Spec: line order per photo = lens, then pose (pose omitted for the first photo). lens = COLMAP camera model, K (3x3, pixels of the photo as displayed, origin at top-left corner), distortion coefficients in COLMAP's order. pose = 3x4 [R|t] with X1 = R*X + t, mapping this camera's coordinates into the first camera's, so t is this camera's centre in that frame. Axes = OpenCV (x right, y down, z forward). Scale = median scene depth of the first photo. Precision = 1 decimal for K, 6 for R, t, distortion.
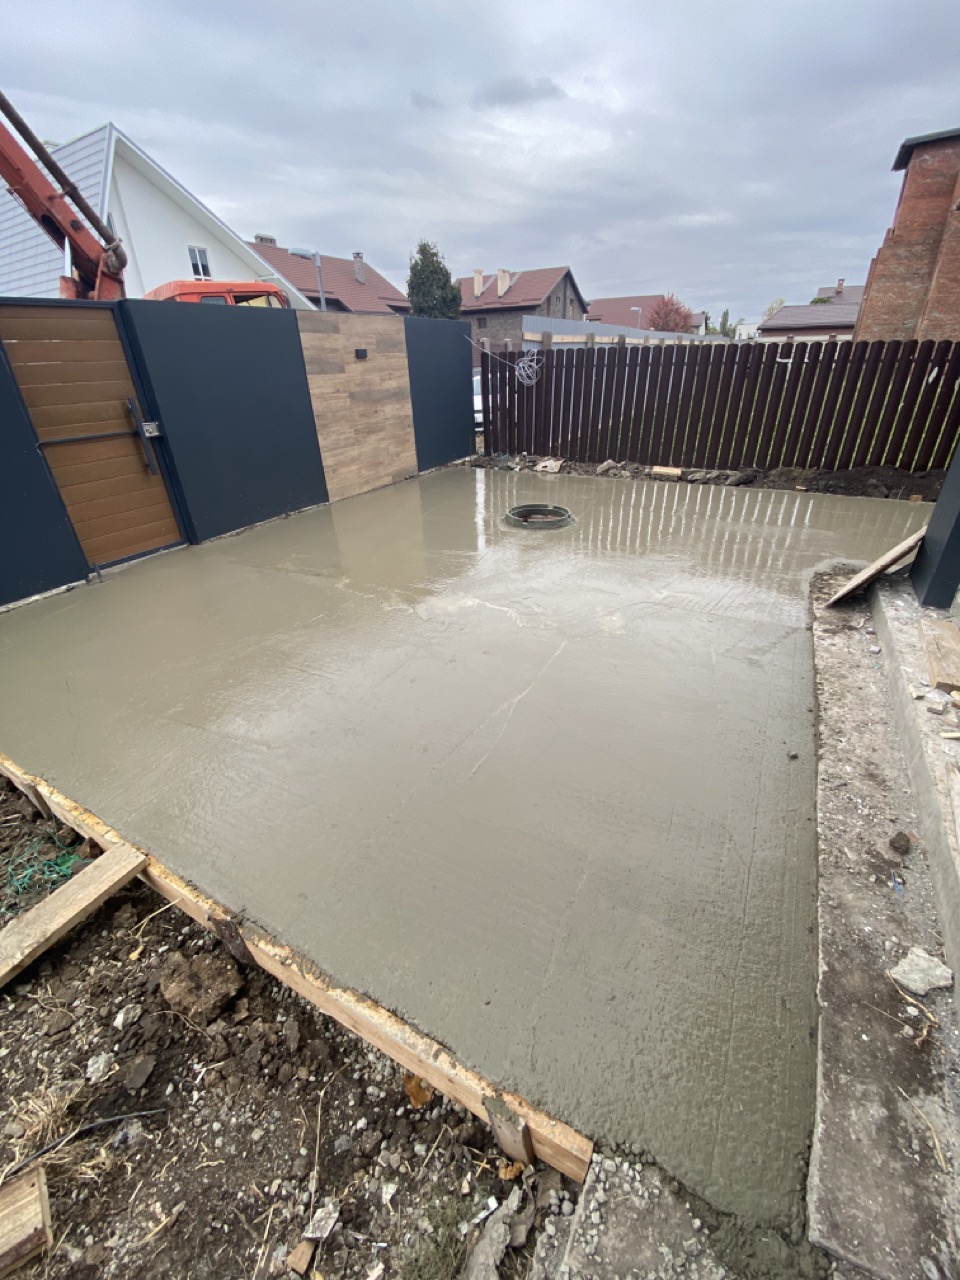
lens RADIAL K [[516.6, 0, 469.5], [0, 516.6, 646.7], [0, 0, 1]] dist [0.018740, -0.019638]
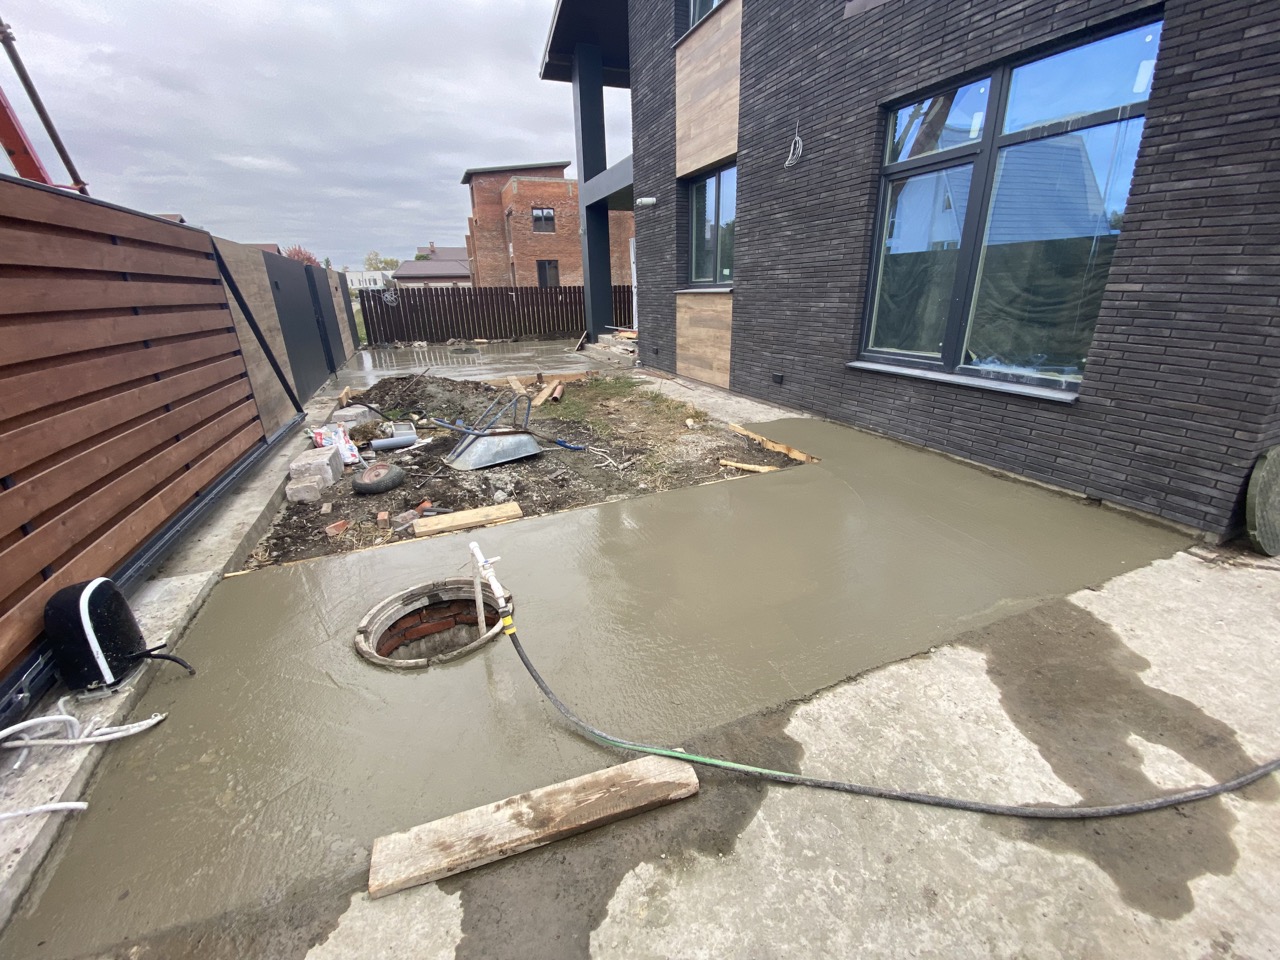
lens RADIAL K [[516.6, 0, 641.6], [0, 516.6, 483.0], [0, 0, 1]] dist [0.018740, -0.019638]
pose [[0.612451, -0.258997, 0.746876, -0.306896], [0.380946, 0.924561, 0.008231, 0.141285], [-0.692664, 0.279478, 0.664912, -0.232939]]
